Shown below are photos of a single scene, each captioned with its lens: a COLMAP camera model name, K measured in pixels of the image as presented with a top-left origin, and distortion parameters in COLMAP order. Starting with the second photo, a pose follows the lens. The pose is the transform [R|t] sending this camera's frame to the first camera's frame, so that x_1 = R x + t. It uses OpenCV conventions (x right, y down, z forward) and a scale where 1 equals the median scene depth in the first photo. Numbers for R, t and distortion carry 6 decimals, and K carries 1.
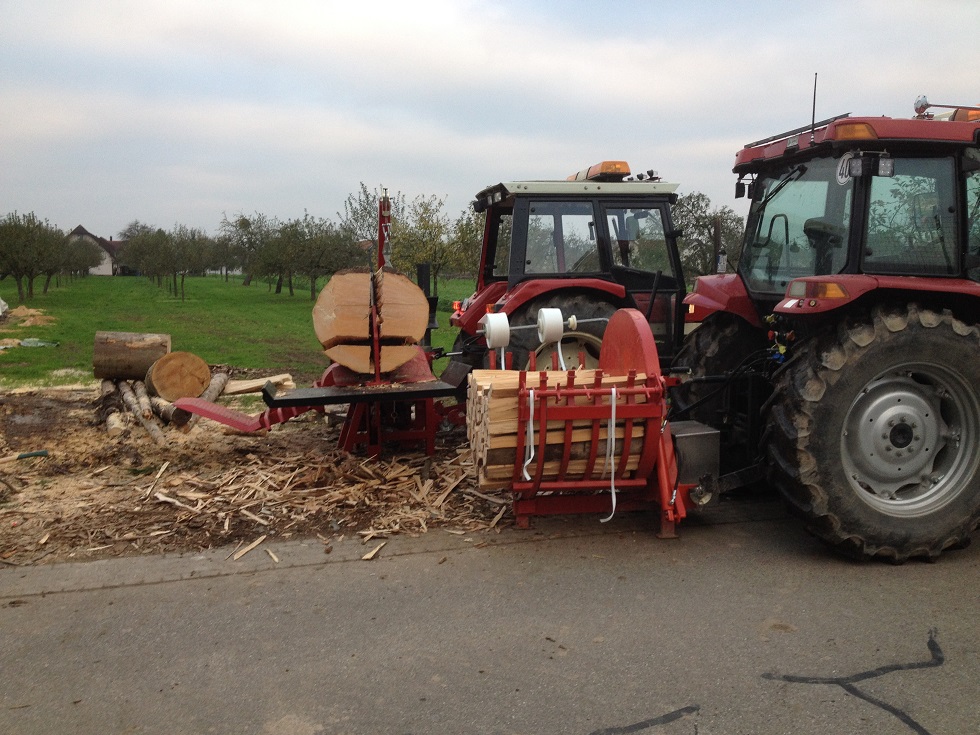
lens RADIAL K [[922.3, 0, 490.0], [0, 922.3, 367.5], [0, 0, 1]] dist [0.167345, -0.391692]
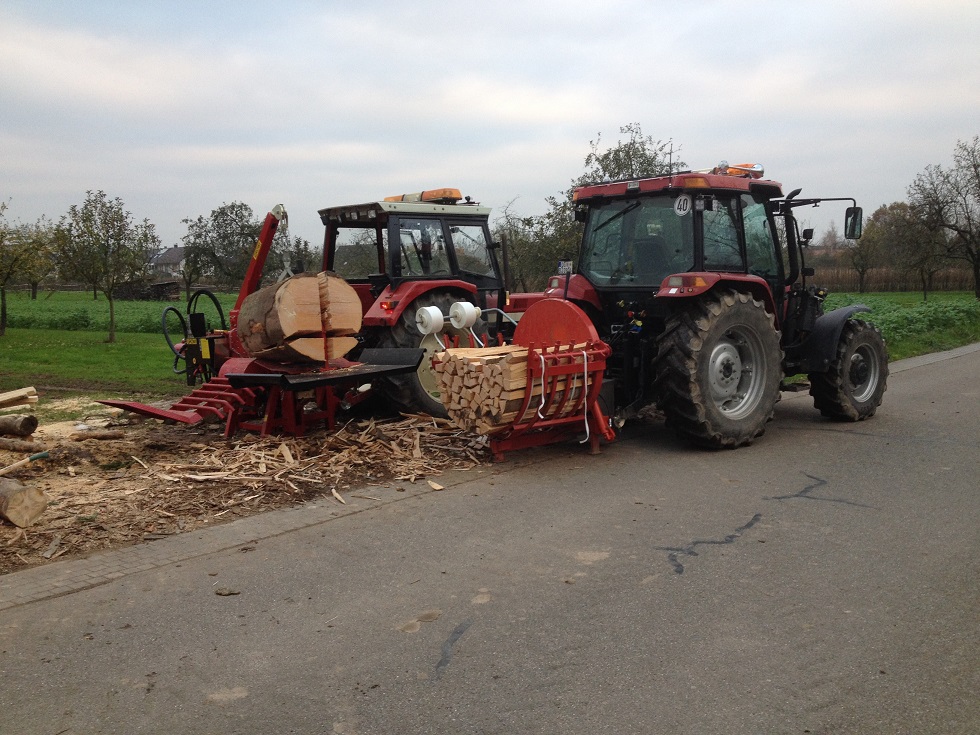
lens RADIAL K [[922.3, 0, 490.0], [0, 922.3, 367.5], [0, 0, 1]] dist [0.167345, -0.391692]
pose [[0.859763, -0.063498, 0.506730, -0.681958], [0.067982, 0.997640, 0.009668, 0.022001], [-0.506148, 0.026137, 0.862050, -0.171357]]
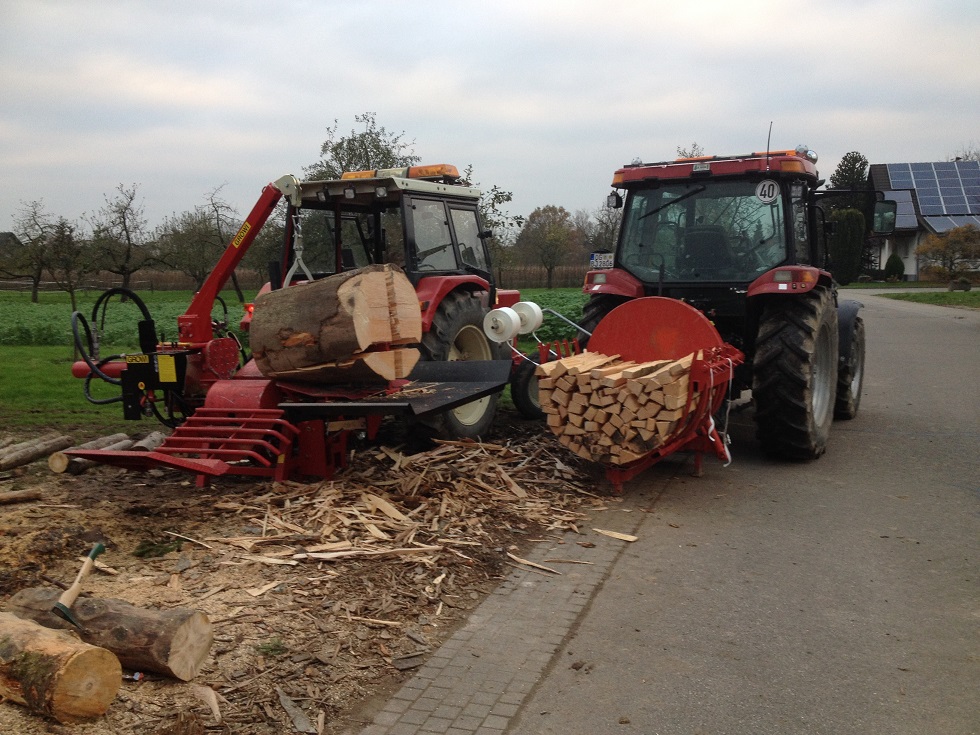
lens RADIAL K [[922.3, 0, 490.0], [0, 922.3, 367.5], [0, 0, 1]] dist [0.167345, -0.391692]
pose [[0.617491, -0.092855, 0.781078, -0.966875], [0.093242, 0.994647, 0.044530, -0.047187], [-0.781032, 0.045332, 0.622843, 0.437536]]
